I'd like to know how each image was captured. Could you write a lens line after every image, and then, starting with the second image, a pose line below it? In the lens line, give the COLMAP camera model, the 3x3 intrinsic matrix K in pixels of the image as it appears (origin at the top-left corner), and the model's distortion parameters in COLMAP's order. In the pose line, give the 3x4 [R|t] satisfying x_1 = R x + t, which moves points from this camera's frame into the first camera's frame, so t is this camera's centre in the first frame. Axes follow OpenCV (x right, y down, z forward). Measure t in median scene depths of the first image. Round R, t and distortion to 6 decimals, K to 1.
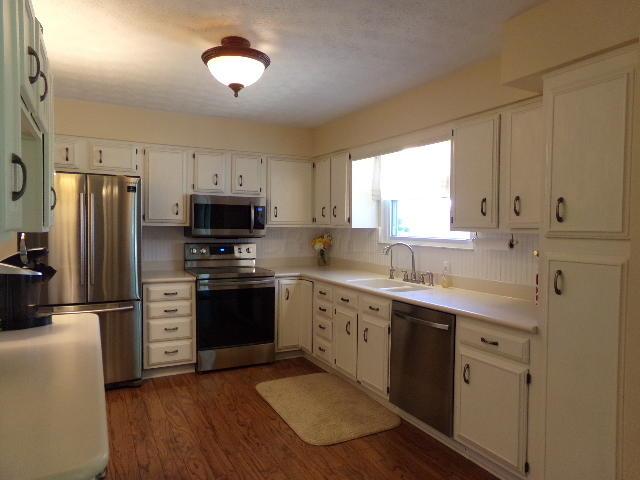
lens RADIAL K [[441.4, 0, 320.0], [0, 441.4, 240.0], [0, 0, 1]] dist [-0.101406, 0.183047]
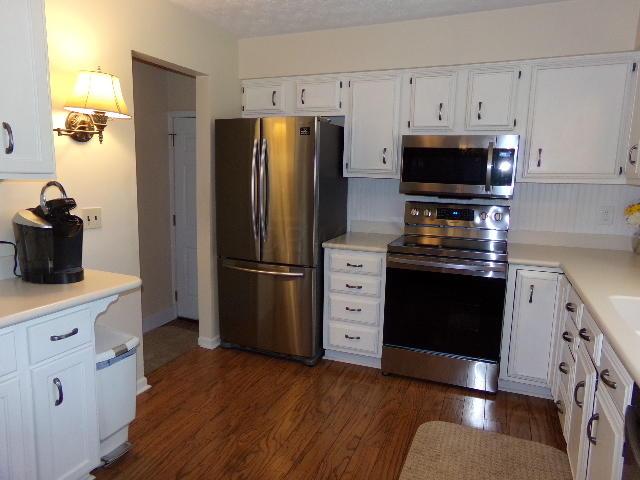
lens RADIAL K [[441.4, 0, 320.0], [0, 441.4, 240.0], [0, 0, 1]] dist [-0.101406, 0.183047]
pose [[0.642521, 0.115696, -0.757483, 0.205071], [-0.038504, 0.992162, 0.118879, -0.011976], [0.765300, -0.047216, 0.641940, 0.438879]]
